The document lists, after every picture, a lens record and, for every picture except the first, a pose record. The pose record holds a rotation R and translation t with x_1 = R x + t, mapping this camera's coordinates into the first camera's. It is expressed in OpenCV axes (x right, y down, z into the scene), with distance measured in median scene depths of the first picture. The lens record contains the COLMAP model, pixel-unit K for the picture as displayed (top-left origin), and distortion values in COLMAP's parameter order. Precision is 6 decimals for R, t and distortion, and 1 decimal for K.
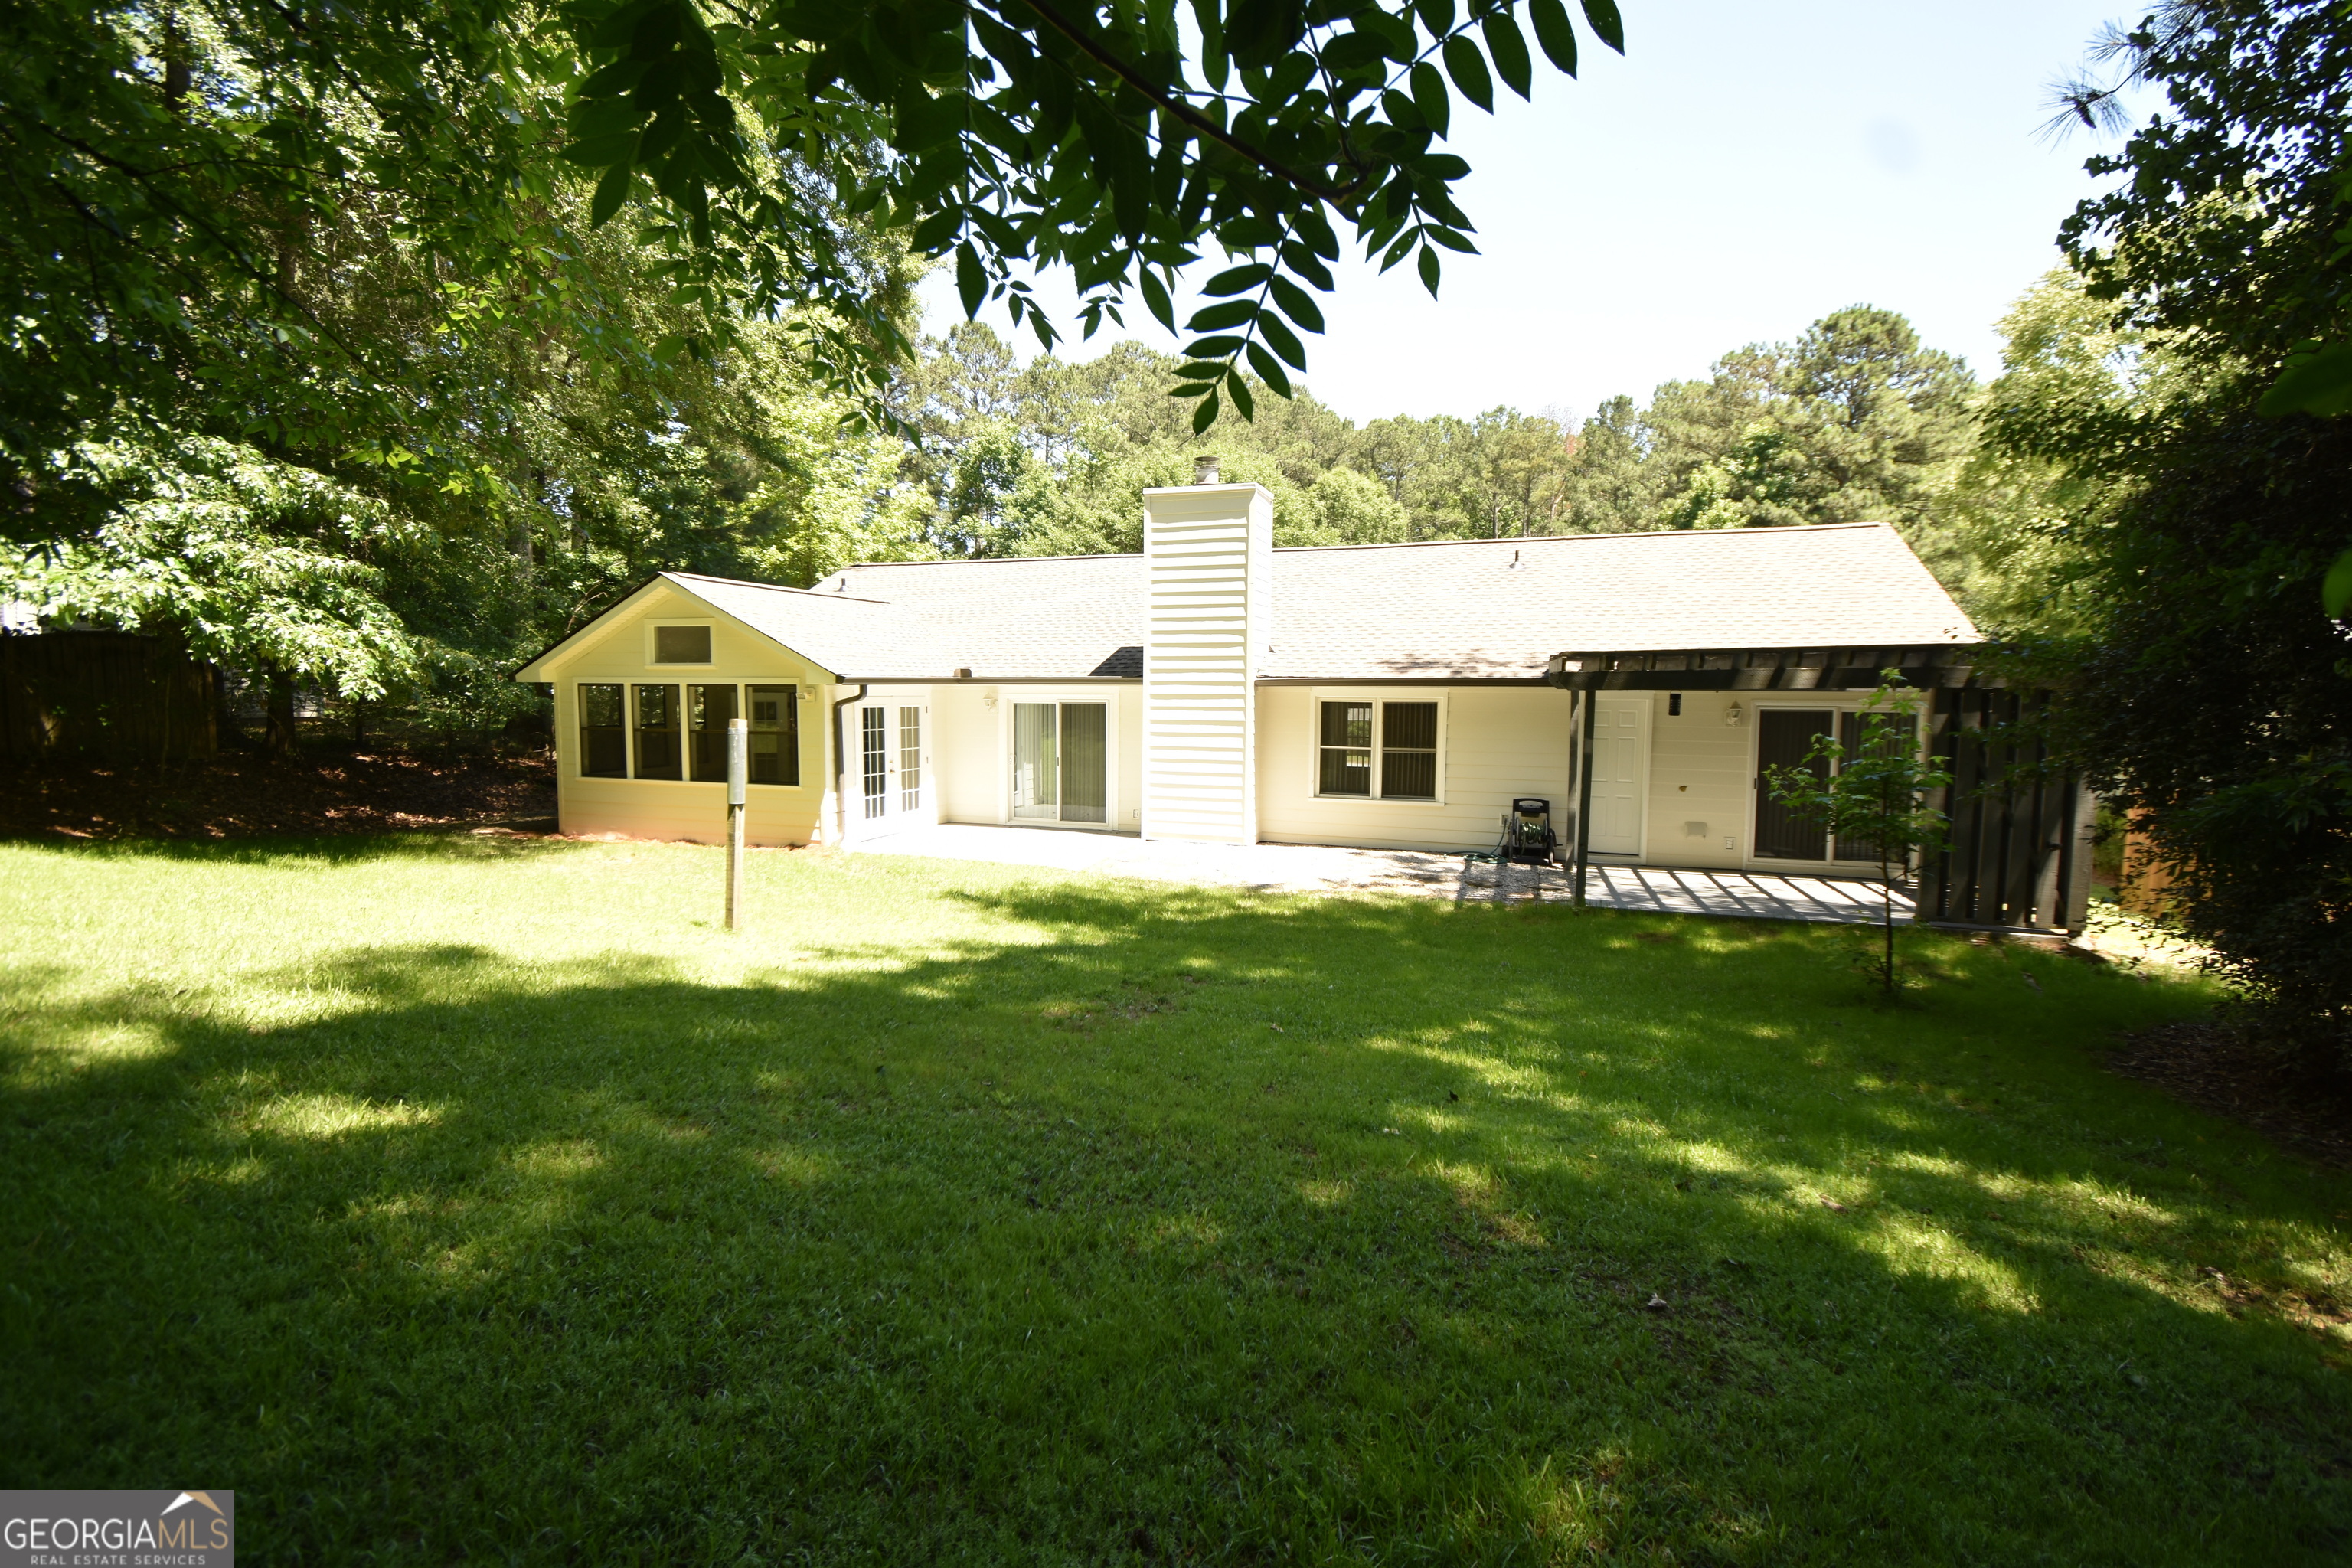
lens RADIAL K [[1032.9, 0, 1167.6], [0, 1032.9, 773.8], [0, 0, 1]] dist [0.020340, -0.027770]
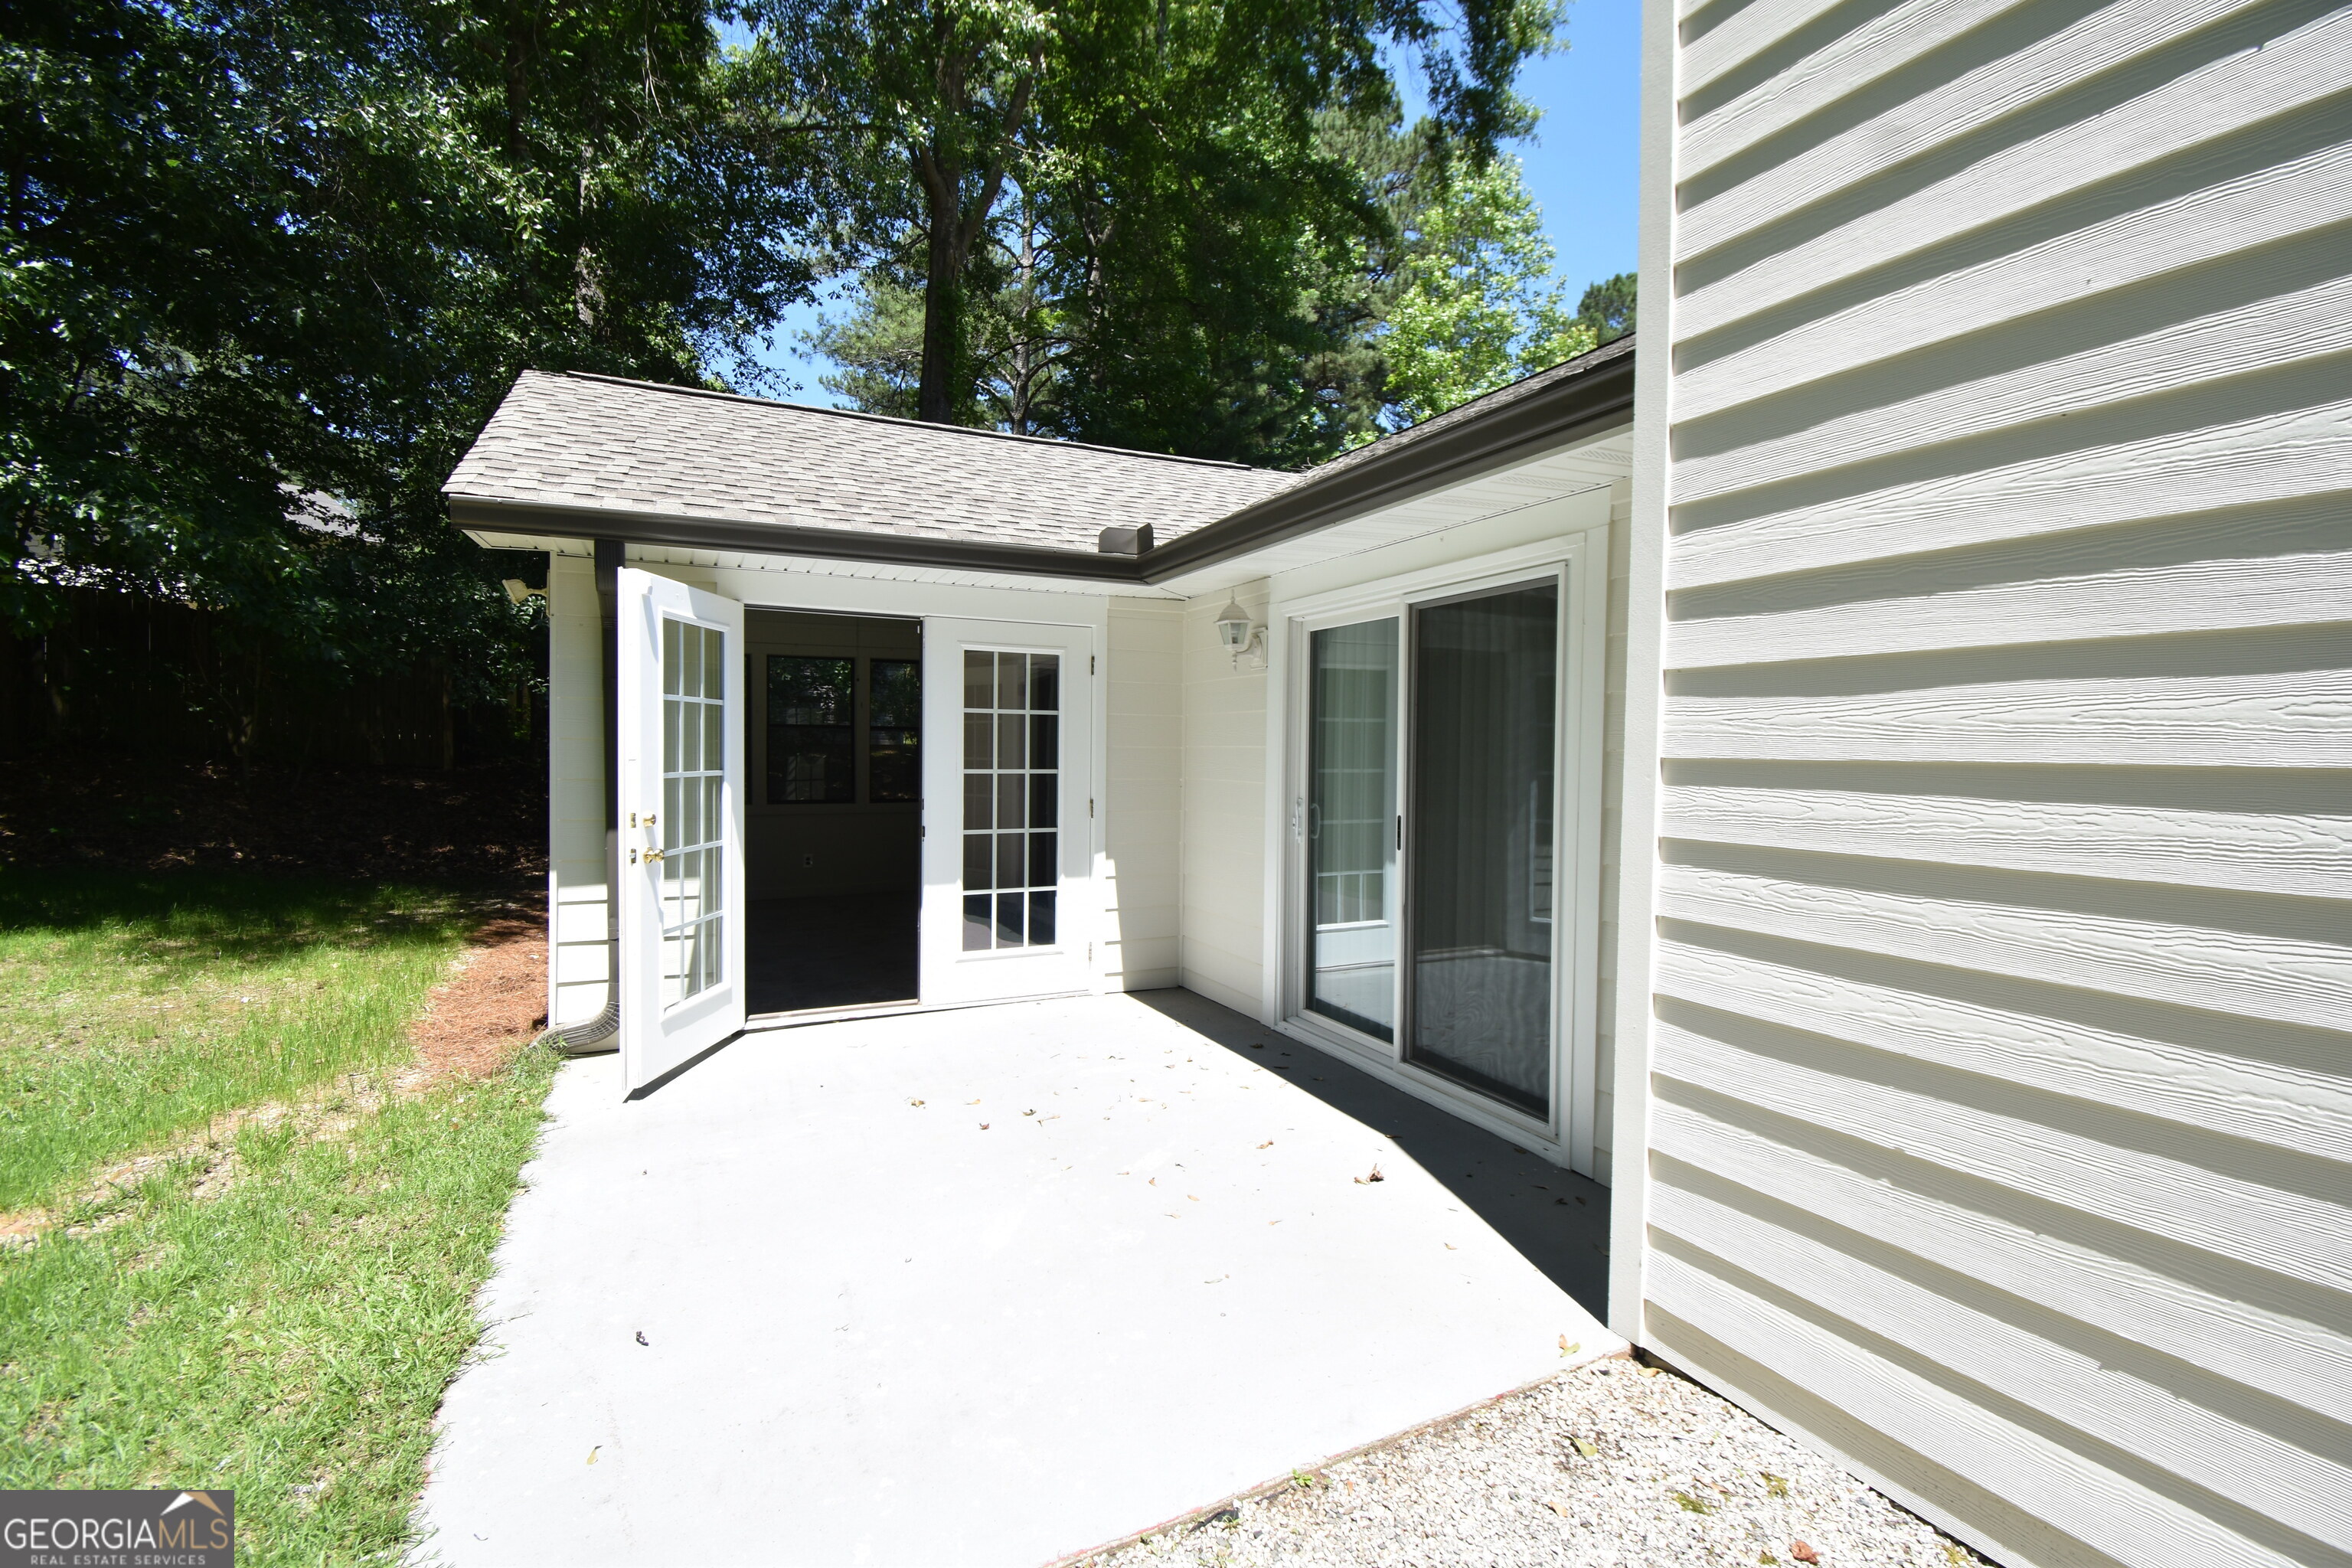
lens RADIAL K [[1032.9, 0, 1167.6], [0, 1032.9, 773.8], [0, 0, 1]] dist [0.020340, -0.027770]
pose [[0.704592, 0.015235, -0.709449, 0.042929], [-0.059339, 0.997533, -0.037511, -0.014048], [0.707128, 0.068527, 0.703758, 0.844427]]
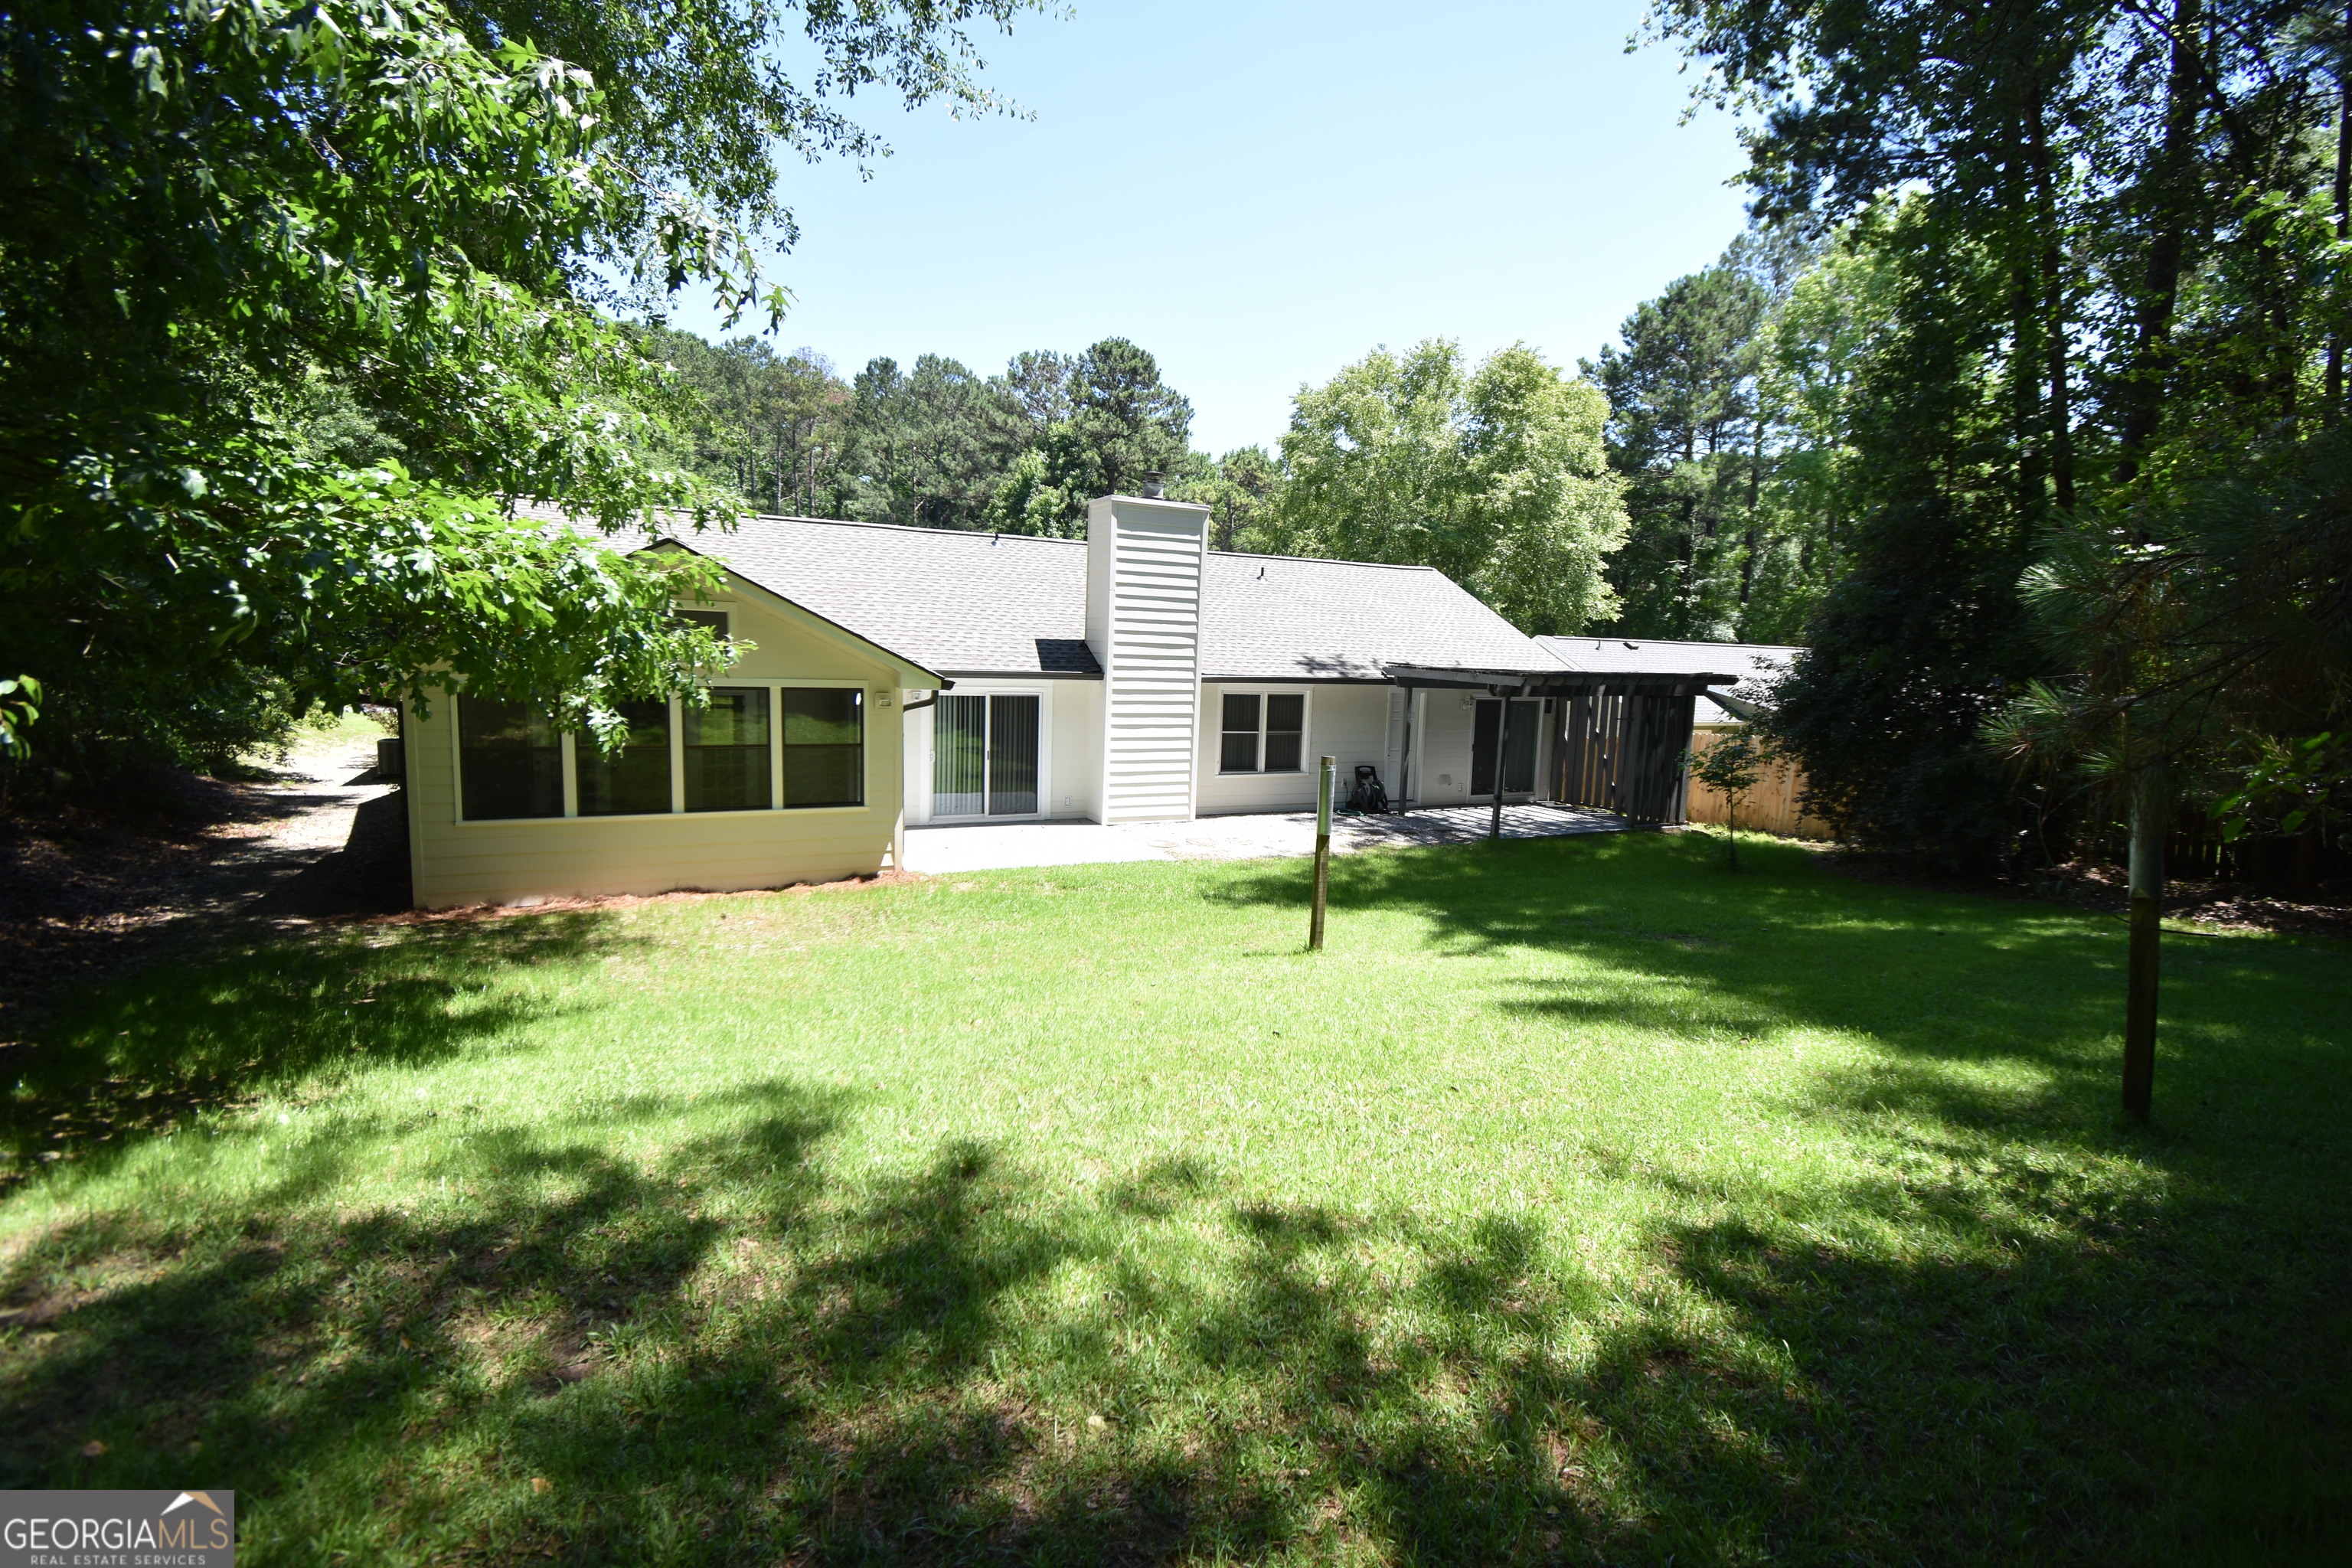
lens RADIAL K [[1032.9, 0, 1167.6], [0, 1032.9, 773.8], [0, 0, 1]] dist [0.020340, -0.027770]
pose [[0.700698, -0.070555, 0.709961, -0.747514], [0.024804, 0.996906, 0.074590, -0.068955], [-0.713027, -0.034655, 0.700280, 0.211119]]
